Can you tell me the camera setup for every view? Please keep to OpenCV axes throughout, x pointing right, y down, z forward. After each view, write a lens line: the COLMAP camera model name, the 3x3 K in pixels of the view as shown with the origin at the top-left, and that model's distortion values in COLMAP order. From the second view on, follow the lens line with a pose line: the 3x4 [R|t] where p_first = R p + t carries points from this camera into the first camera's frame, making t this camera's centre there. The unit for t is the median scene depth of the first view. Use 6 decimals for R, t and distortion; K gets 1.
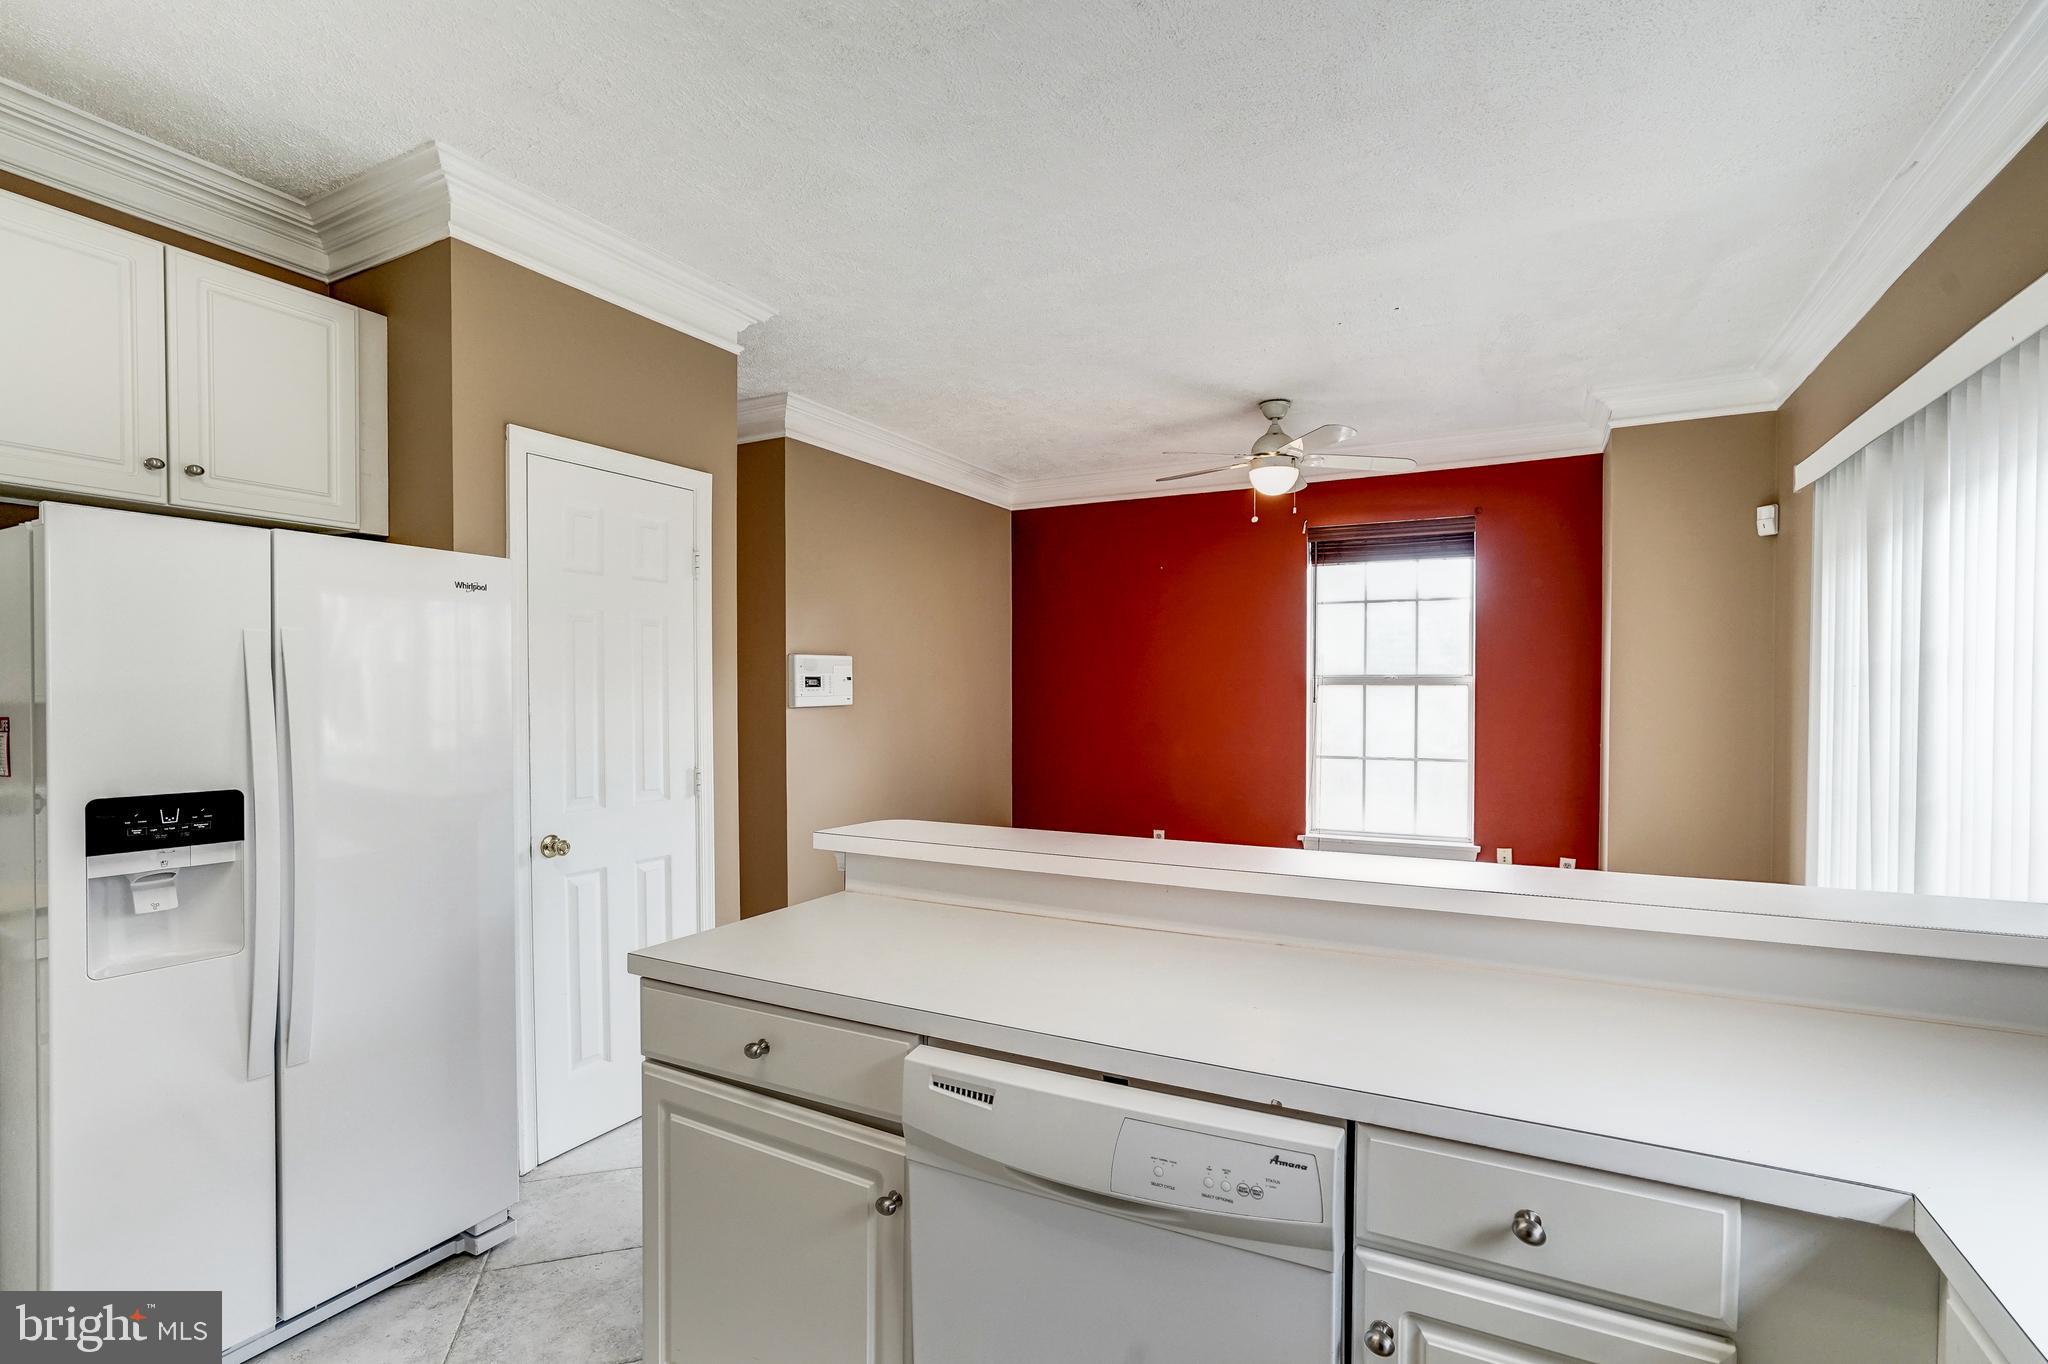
lens RADIAL K [[946.2, 0, 1026.3], [0, 946.2, 700.4], [0, 0, 1]] dist [-0.037564, 0.013581]
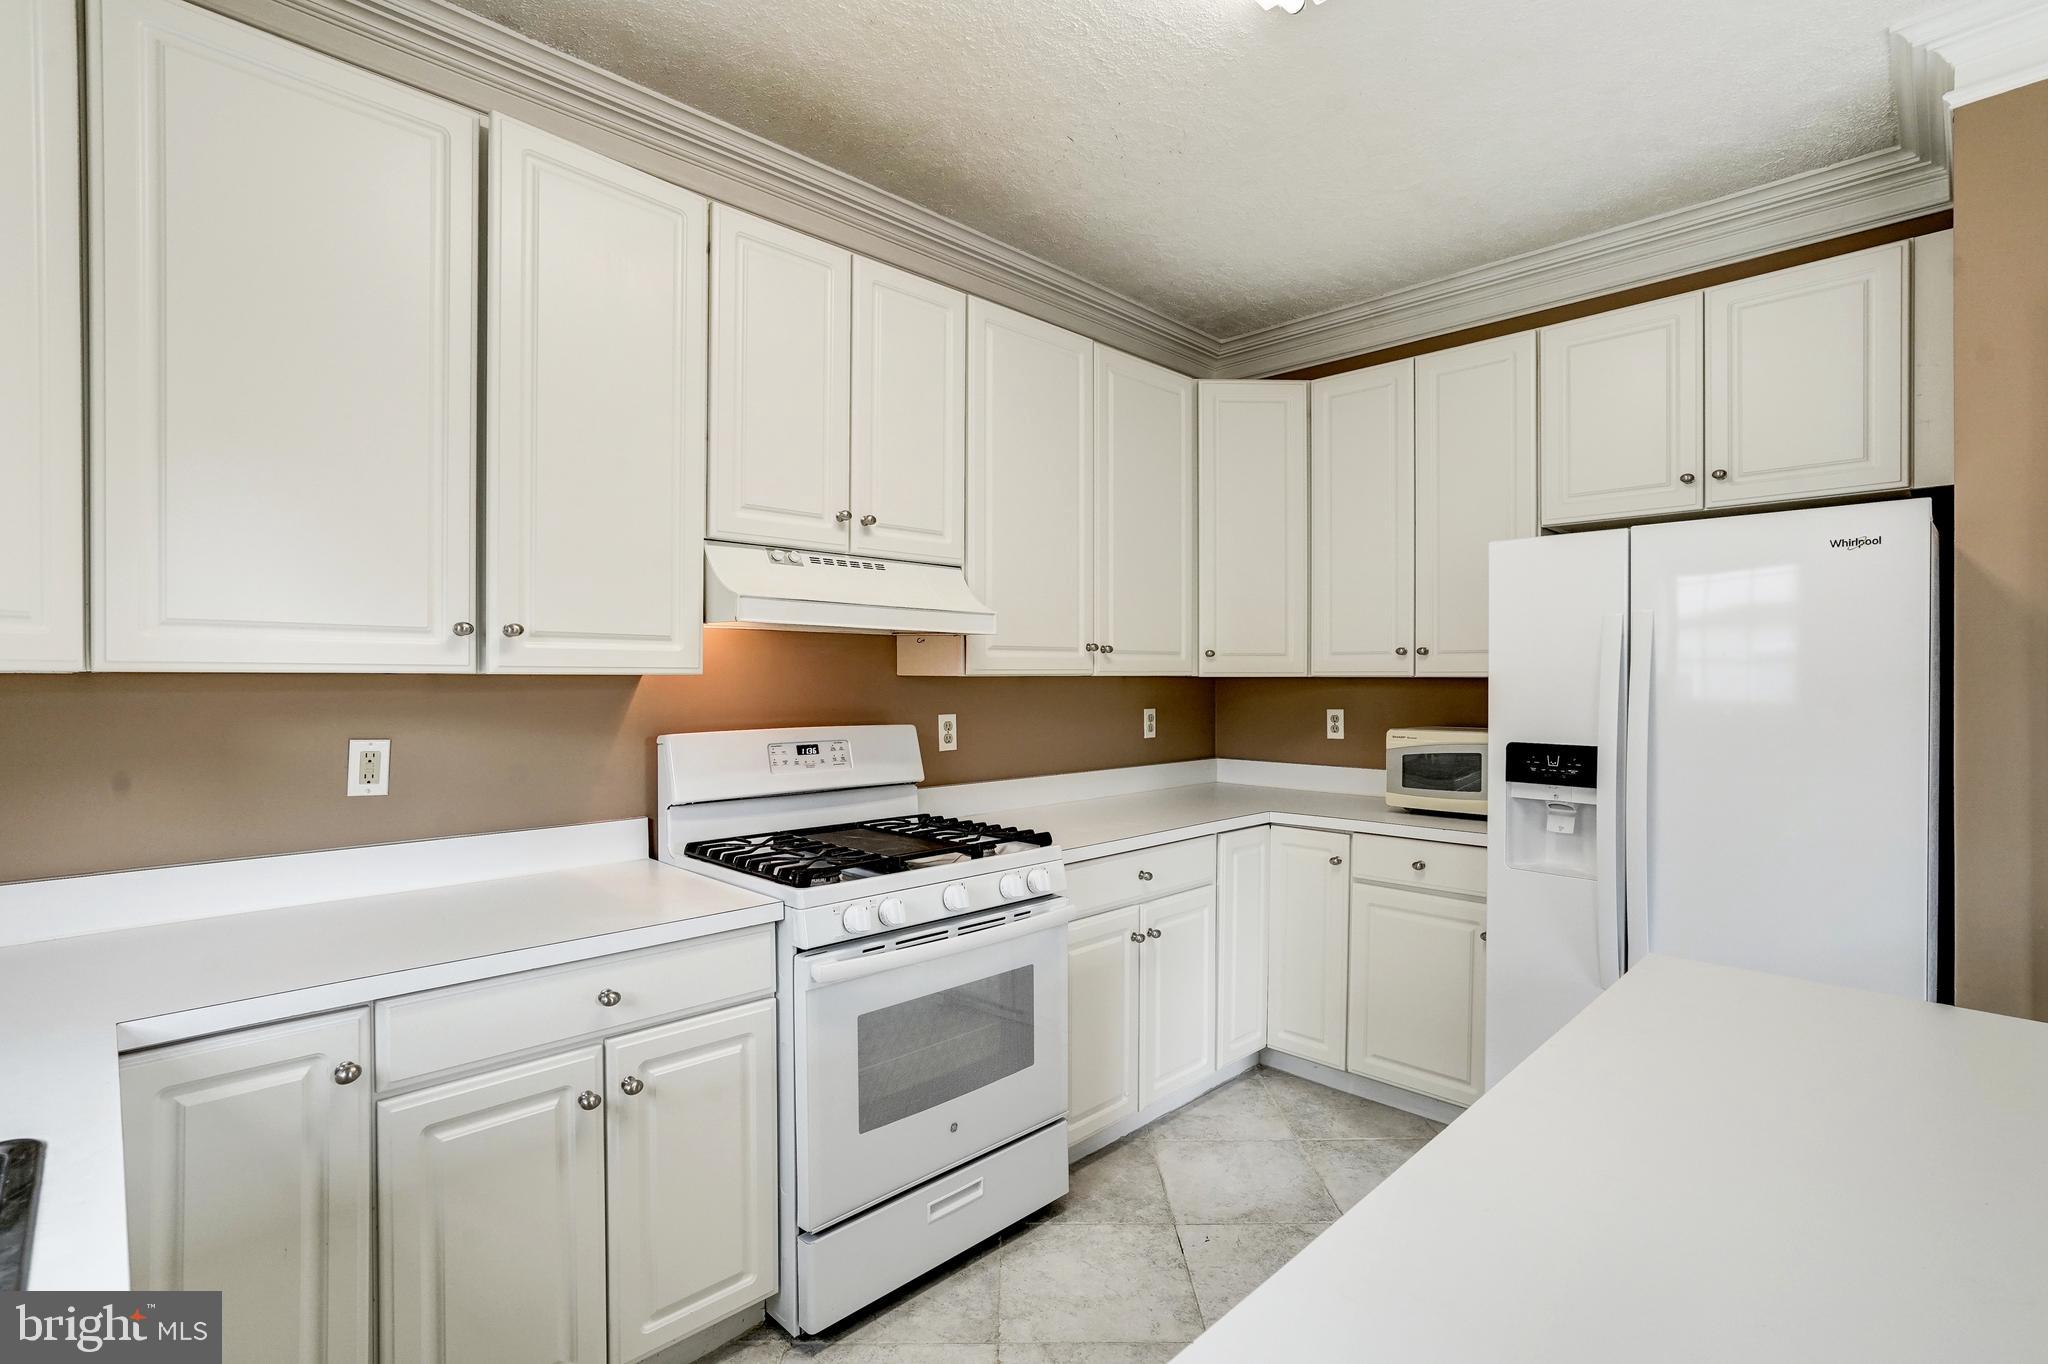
lens RADIAL K [[946.2, 0, 1025.4], [0, 946.2, 689.9], [0, 0, 1]] dist [-0.037564, 0.013581]
pose [[-0.299288, 0.009482, -0.954116, 0.203193], [-0.011627, 0.999840, 0.013583, 0.004984], [0.954092, 0.015159, -0.299130, 0.239130]]
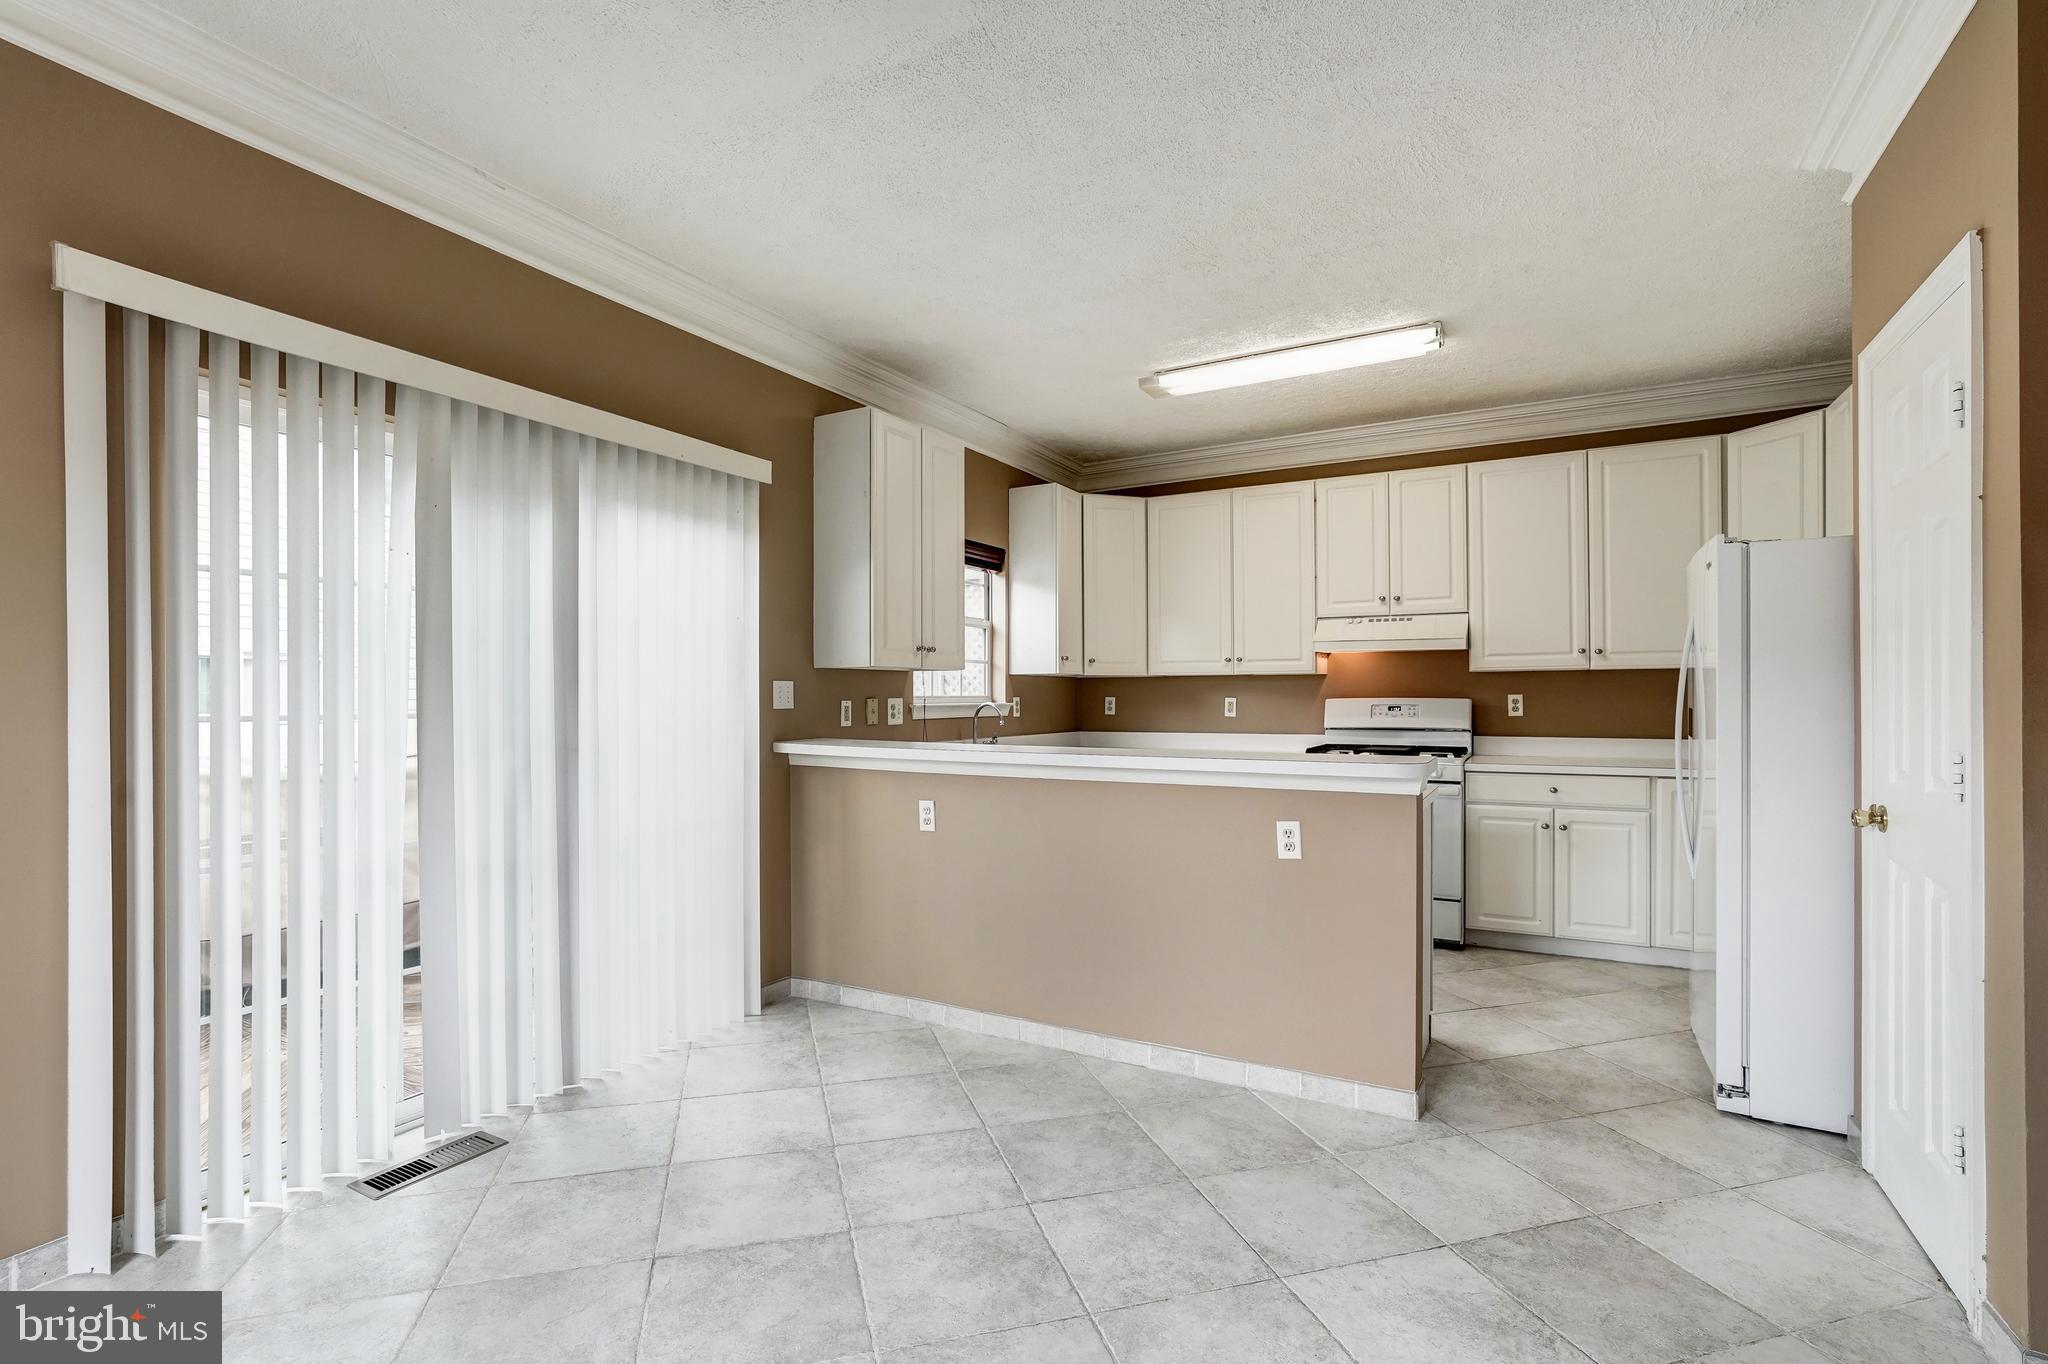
lens RADIAL K [[946.2, 0, 1027.9], [0, 946.2, 701.0], [0, 0, 1]] dist [-0.037564, 0.013581]
pose [[-0.999784, 0.003116, 0.020538, 0.143845], [0.003448, 0.999864, 0.016131, 0.018155], [-0.020485, 0.016198, -0.999659, 1.013516]]
